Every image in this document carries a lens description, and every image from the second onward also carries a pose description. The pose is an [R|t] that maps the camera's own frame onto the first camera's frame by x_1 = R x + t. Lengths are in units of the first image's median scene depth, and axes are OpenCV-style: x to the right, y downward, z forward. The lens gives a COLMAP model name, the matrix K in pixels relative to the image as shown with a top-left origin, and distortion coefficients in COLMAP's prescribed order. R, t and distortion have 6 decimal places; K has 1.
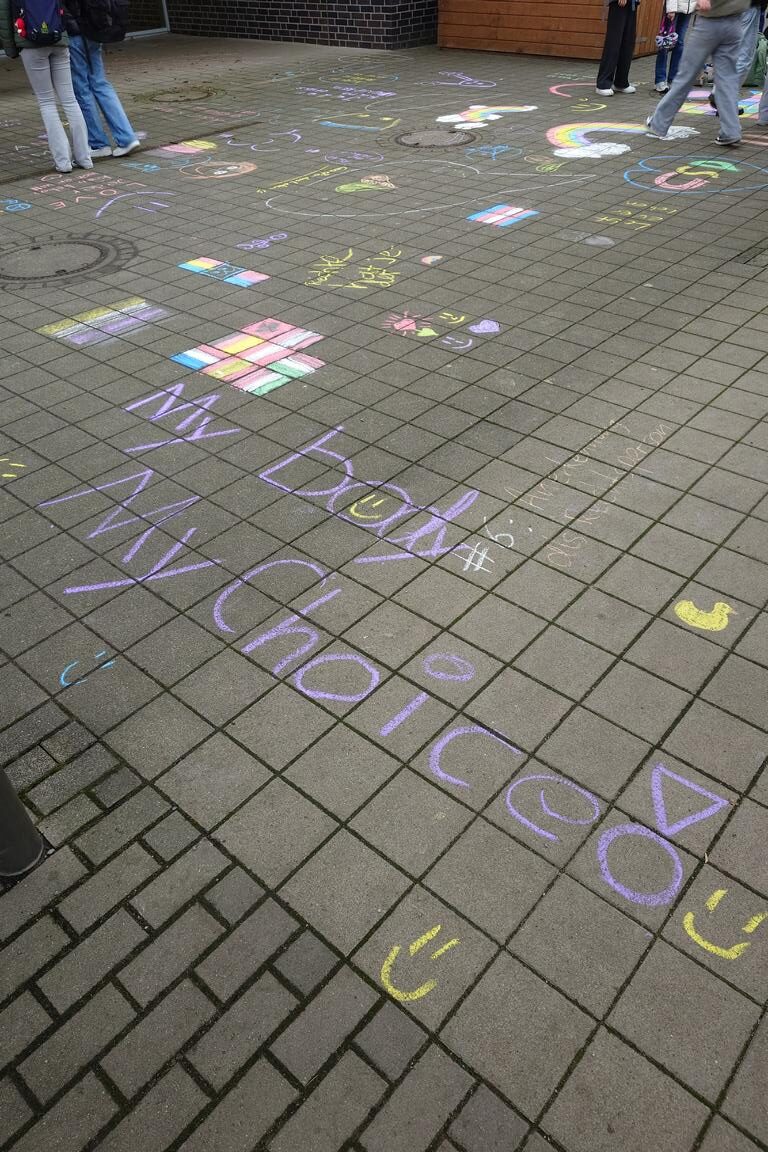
lens RADIAL K [[807.0, 0, 384.0], [0, 807.0, 576.0], [0, 0, 1]] dist [-0.004540, 0.001240]
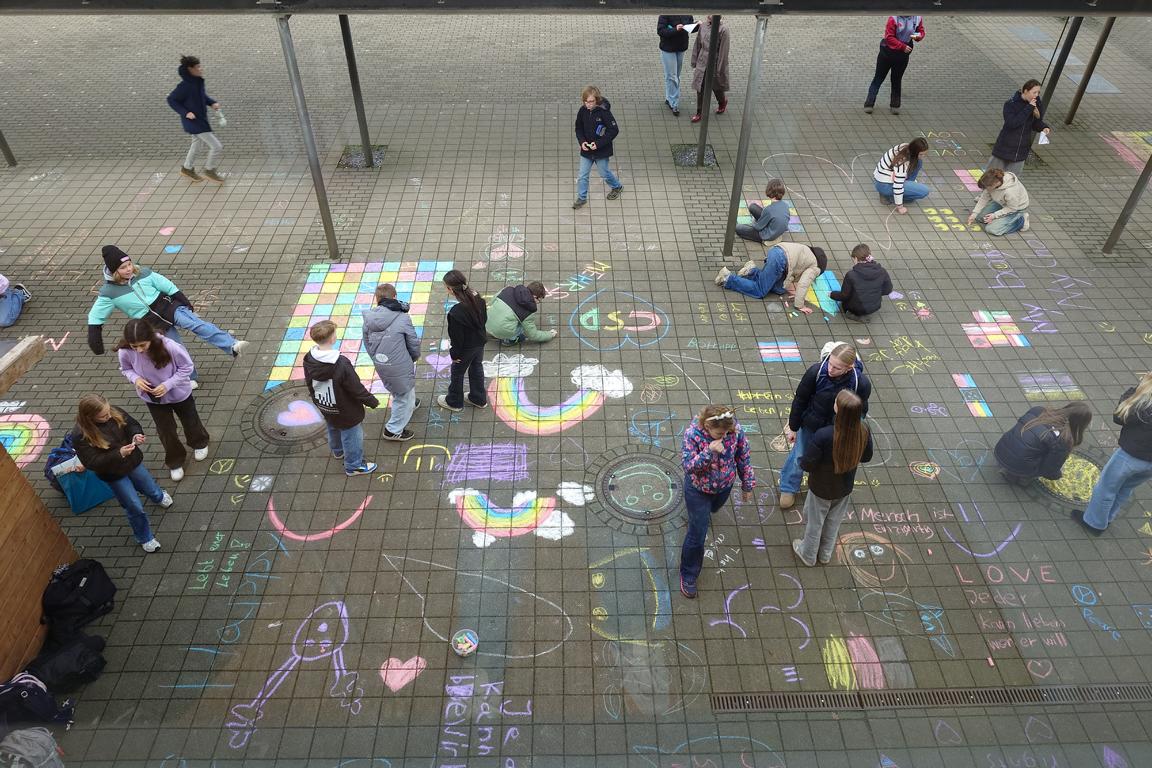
lens RADIAL K [[807.0, 0, 576.0], [0, 807.0, 384.0], [0, 0, 1]] dist [-0.004540, 0.001240]
pose [[-0.678819, -0.477274, 0.558045, -0.706780], [0.470219, 0.301176, 0.829570, -2.719779], [-0.564002, 0.825532, 0.019979, 1.739417]]
